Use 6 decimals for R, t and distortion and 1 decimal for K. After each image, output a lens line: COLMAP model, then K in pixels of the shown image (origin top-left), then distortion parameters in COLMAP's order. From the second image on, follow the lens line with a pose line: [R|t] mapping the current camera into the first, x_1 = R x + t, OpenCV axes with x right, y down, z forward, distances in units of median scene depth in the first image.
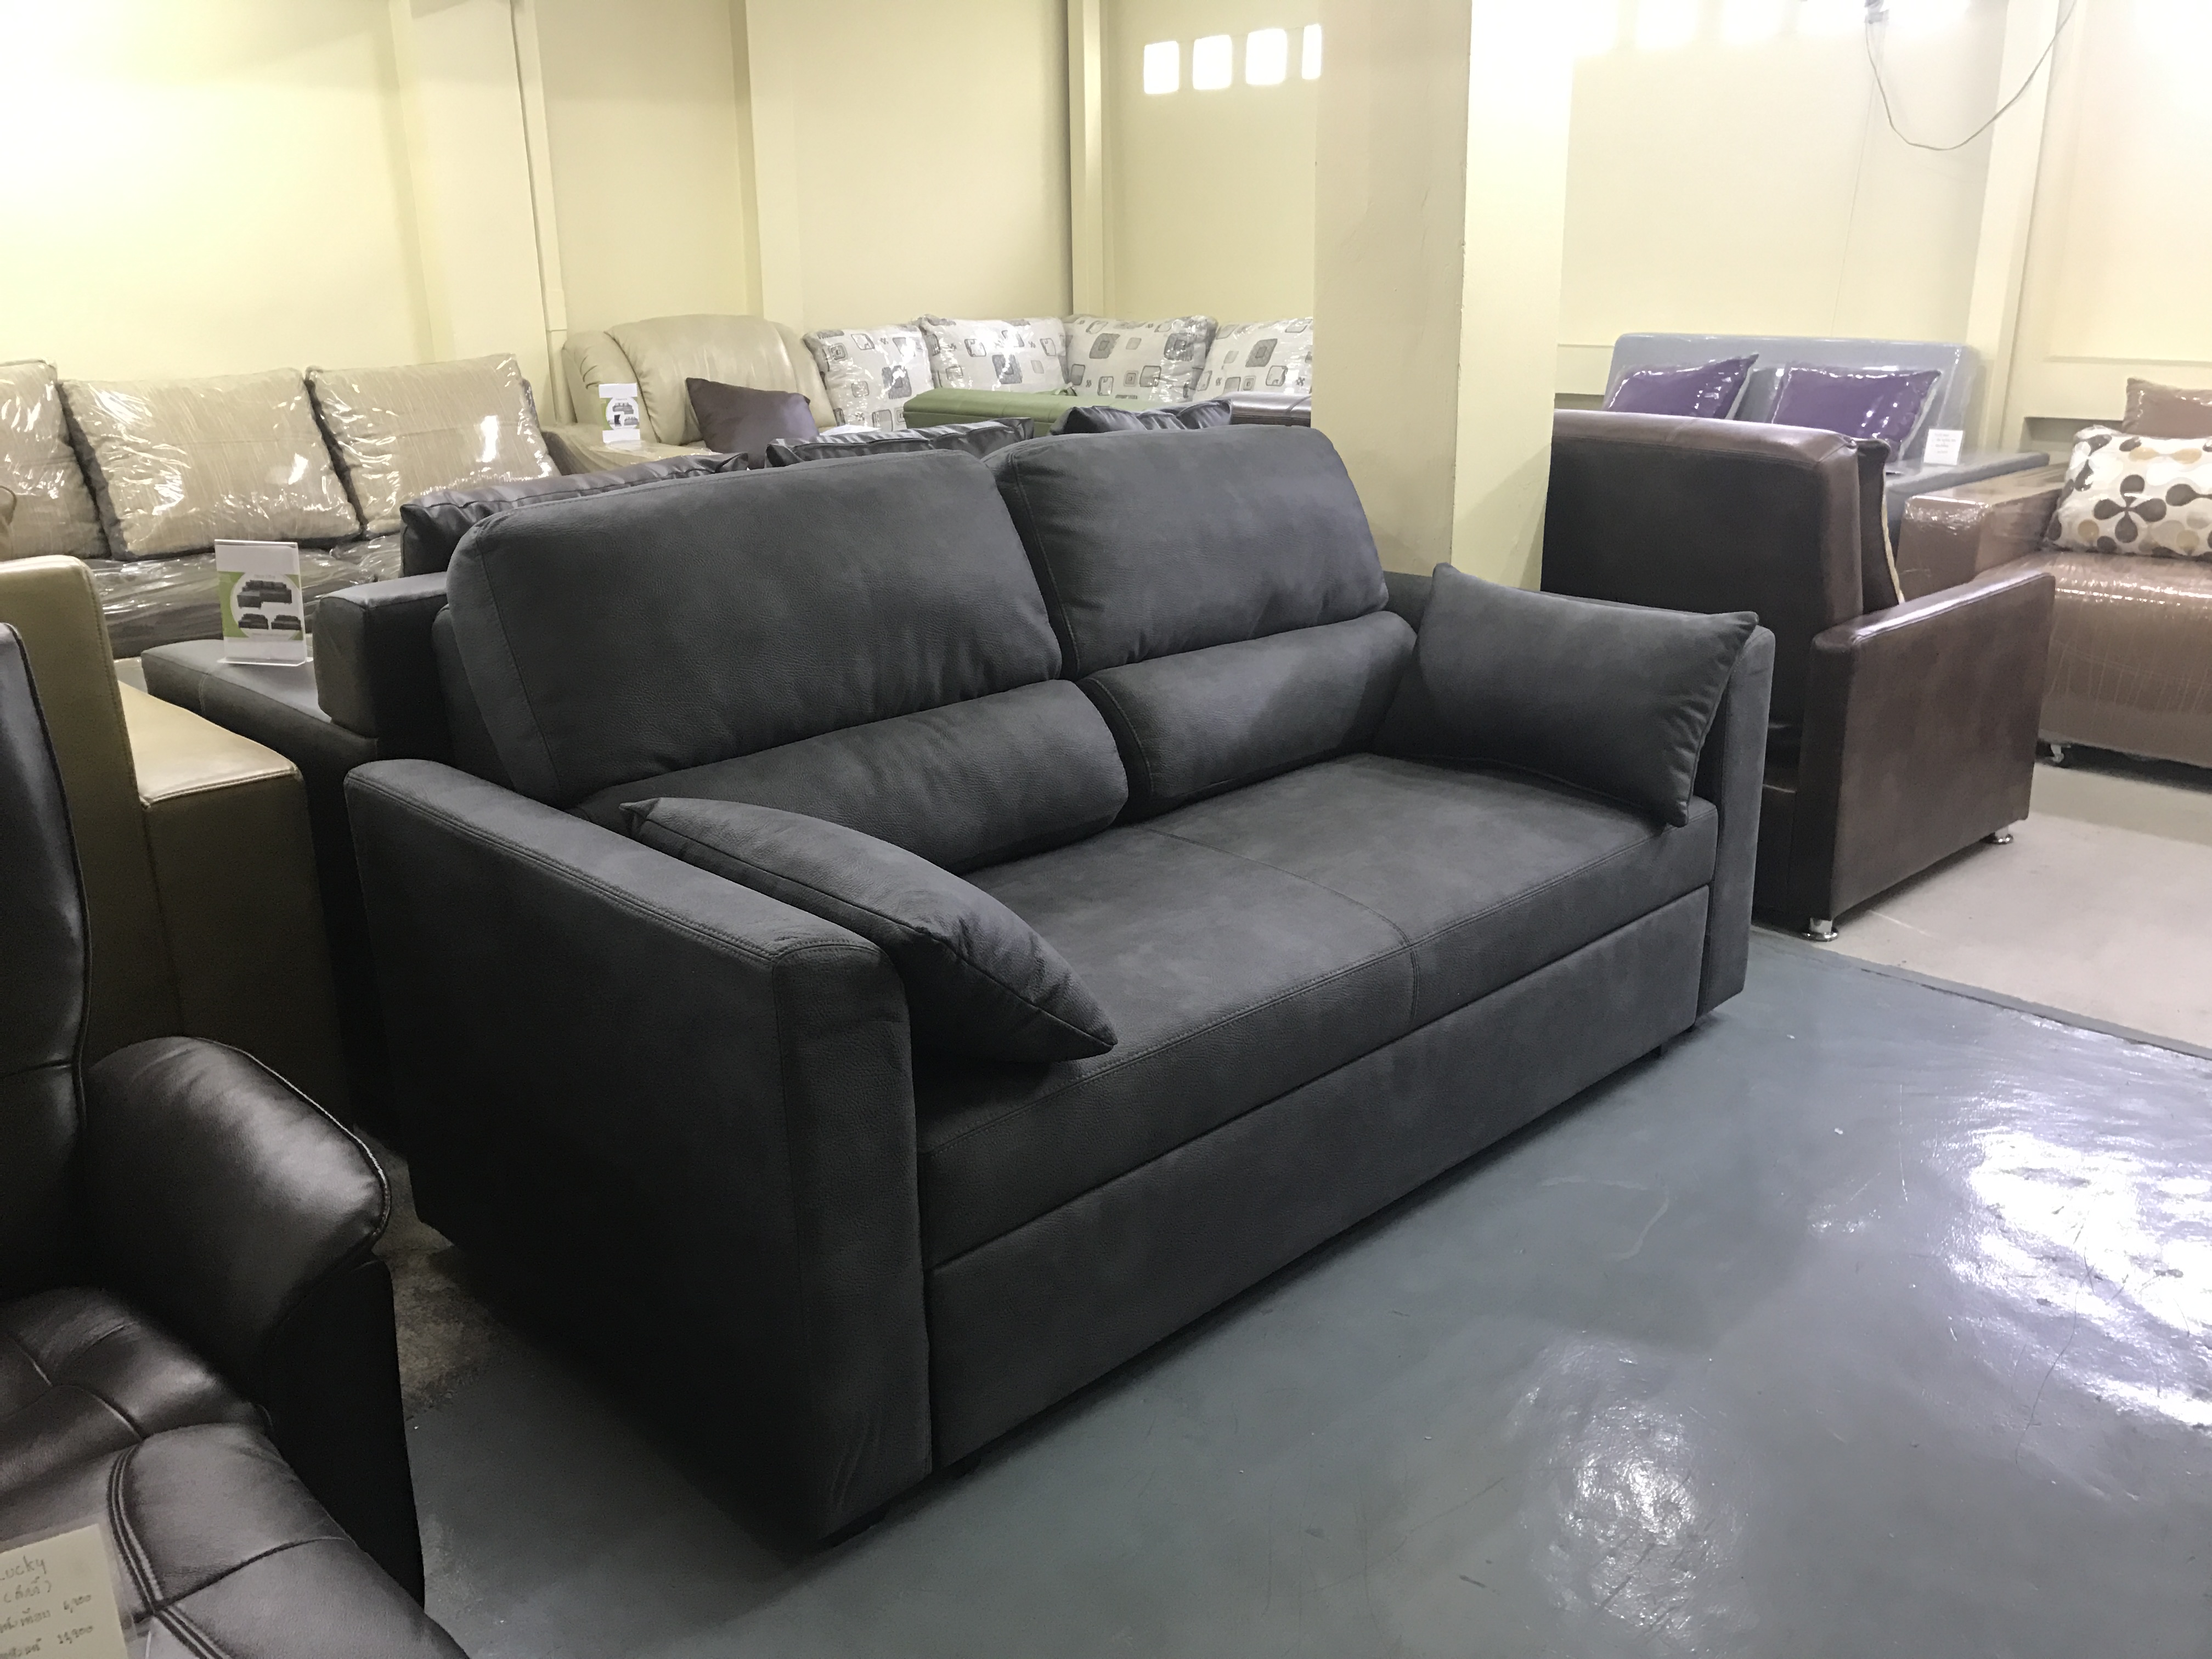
lens RADIAL K [[1819.9, 0, 1108.0], [0, 1819.9, 742.4], [0, 0, 1]] dist [0.075538, -0.002118]
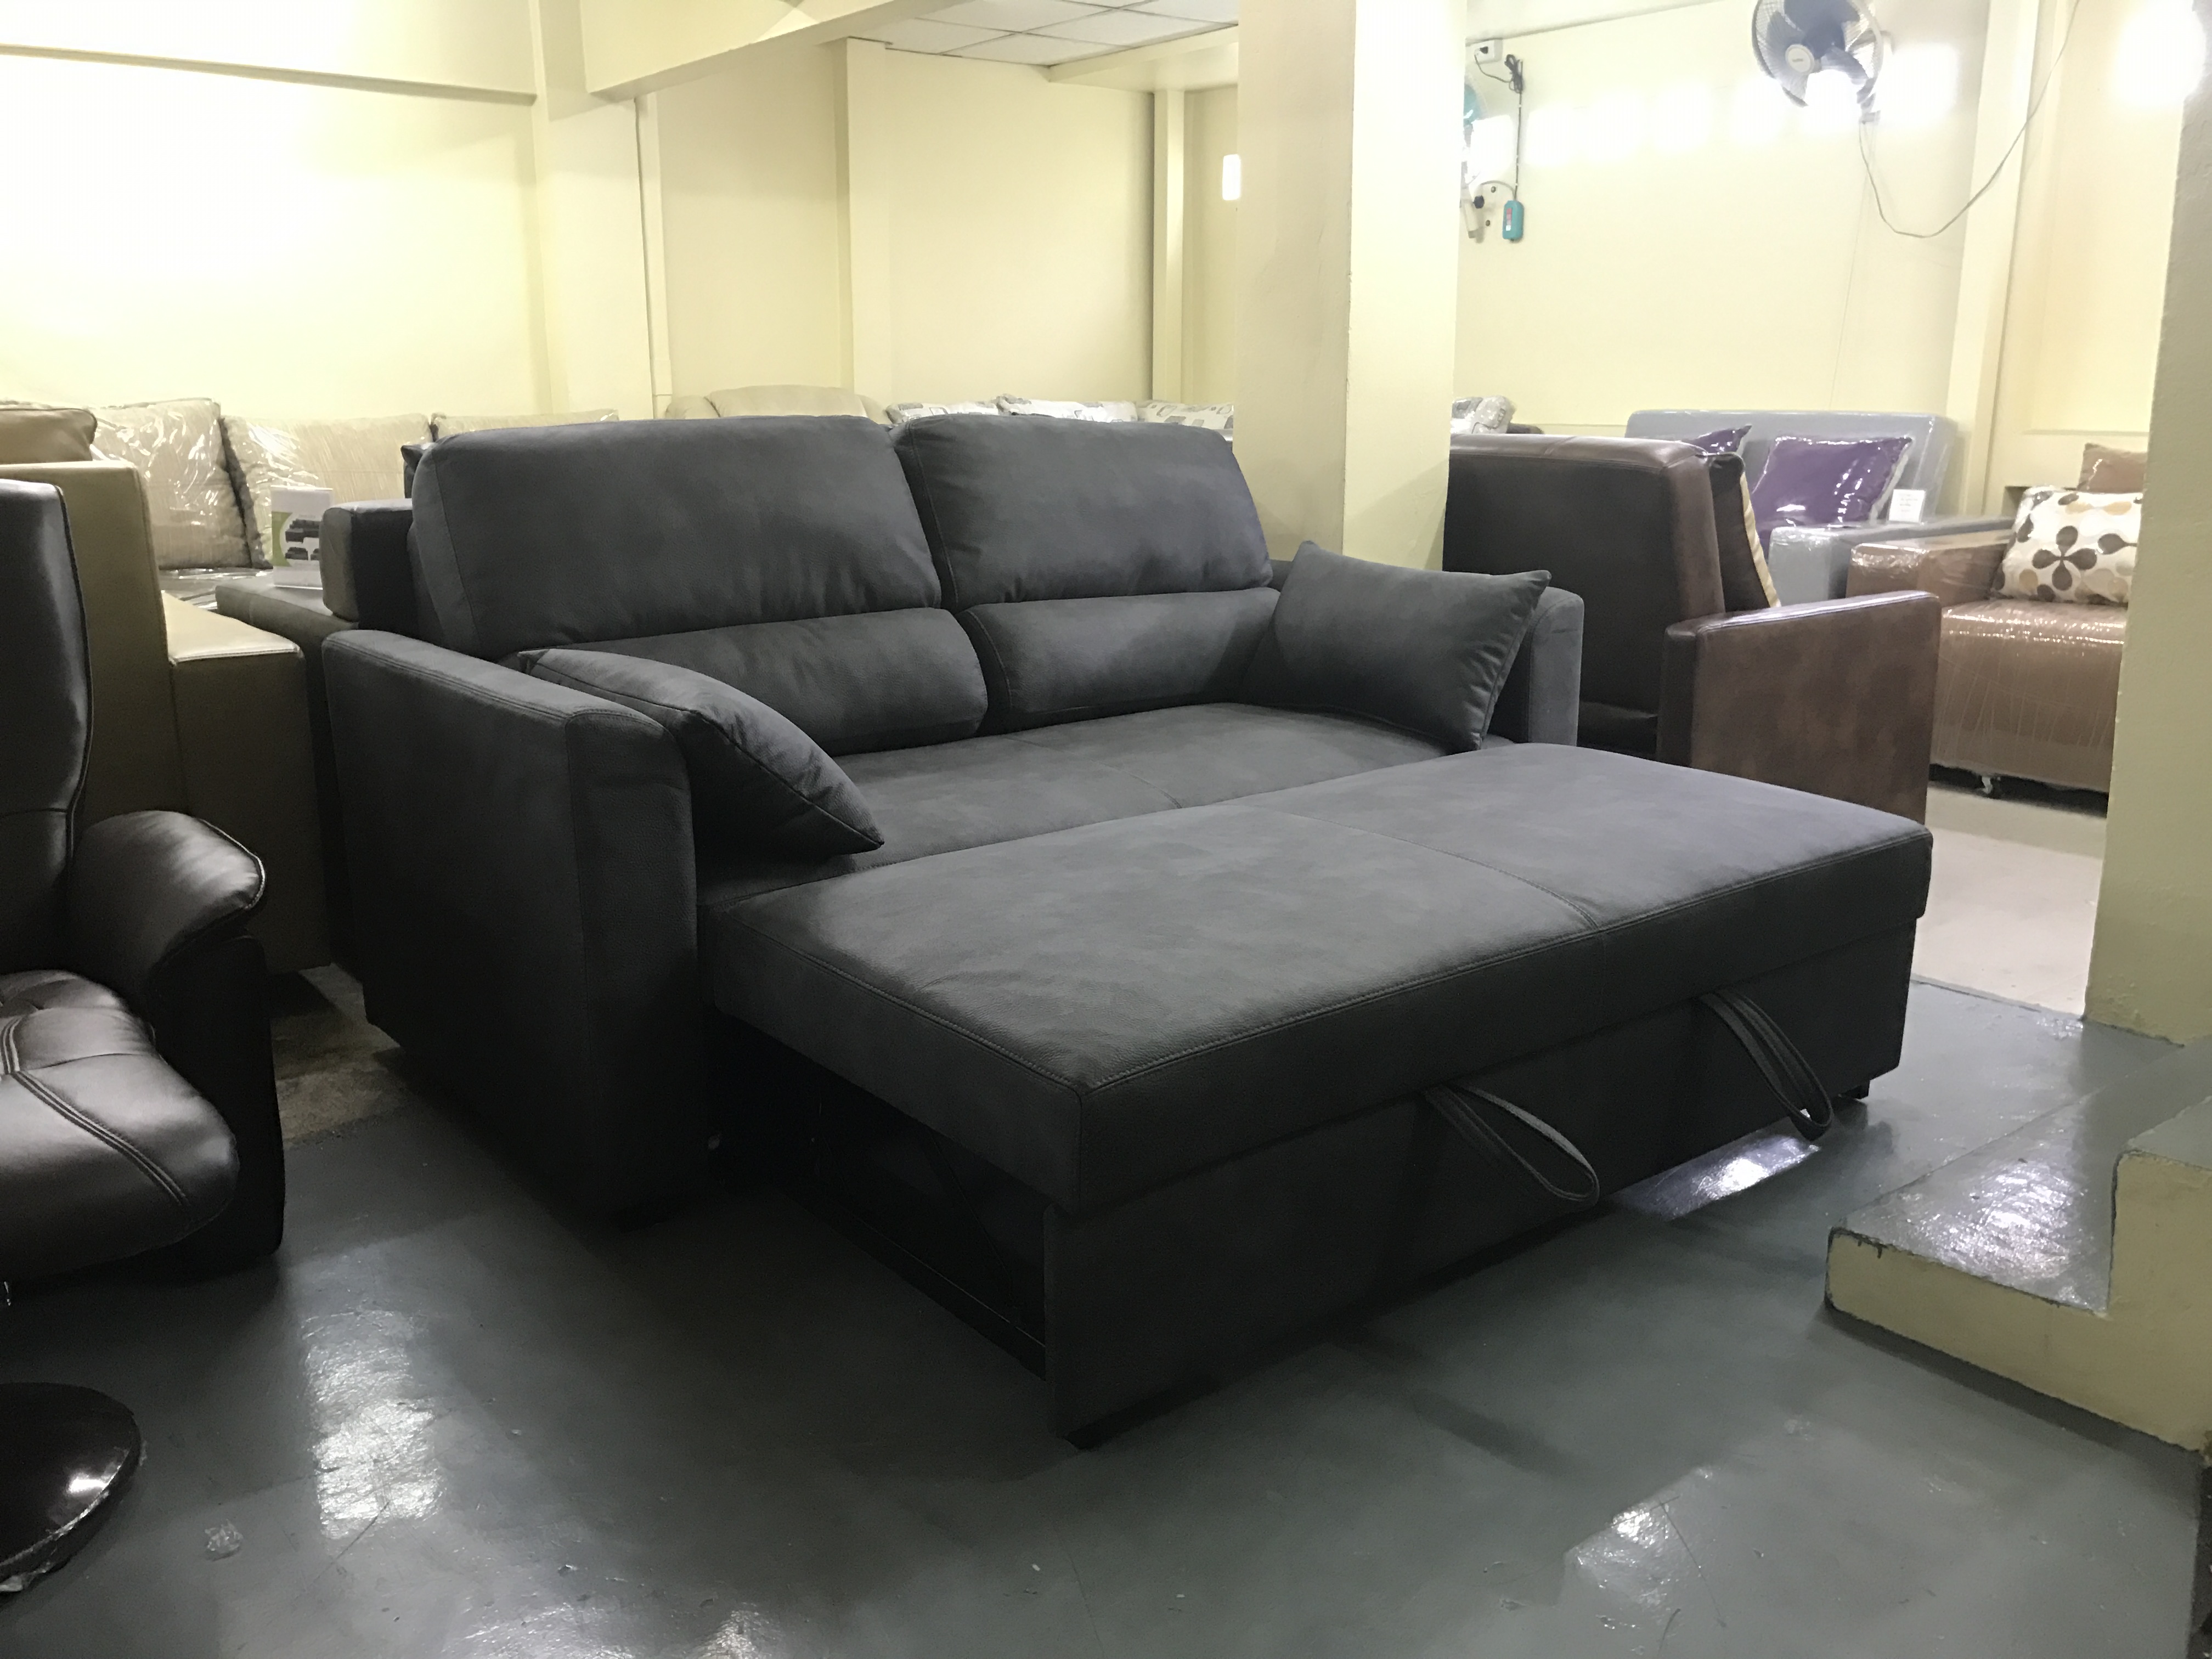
lens RADIAL K [[1819.9, 0, 1108.0], [0, 1819.9, 742.4], [0, 0, 1]] dist [0.075538, -0.002118]
pose [[0.994818, 0.032349, -0.096385, 0.167821], [-0.039376, 0.996633, -0.071914, 0.111089], [0.093734, 0.075337, 0.992743, -0.128361]]
